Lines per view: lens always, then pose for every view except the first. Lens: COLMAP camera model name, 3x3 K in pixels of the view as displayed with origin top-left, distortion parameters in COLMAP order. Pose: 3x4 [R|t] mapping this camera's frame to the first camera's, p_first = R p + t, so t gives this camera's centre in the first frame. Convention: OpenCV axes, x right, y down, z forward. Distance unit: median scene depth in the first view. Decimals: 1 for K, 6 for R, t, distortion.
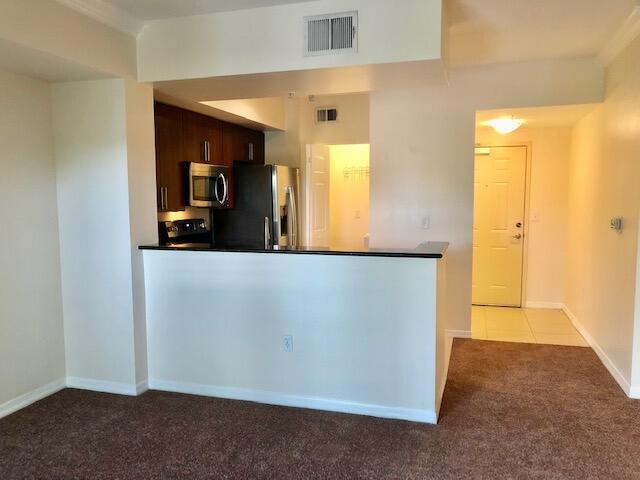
lens RADIAL K [[527.6, 0, 317.6], [0, 527.6, 240.8], [0, 0, 1]] dist [0.051232, 0.014068]
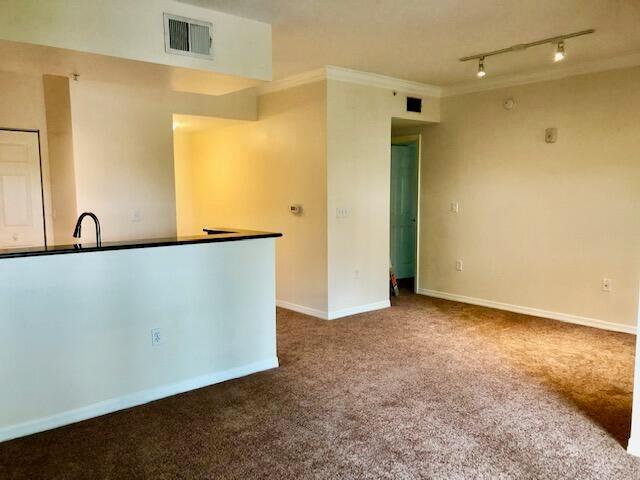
lens RADIAL K [[527.6, 0, 321.7], [0, 527.6, 240.9], [0, 0, 1]] dist [0.051232, 0.014068]
pose [[0.537585, -0.080329, 0.839374, -0.752921], [0.071614, 0.996205, 0.049472, -0.013945], [-0.840163, 0.033515, 0.541298, 0.204619]]
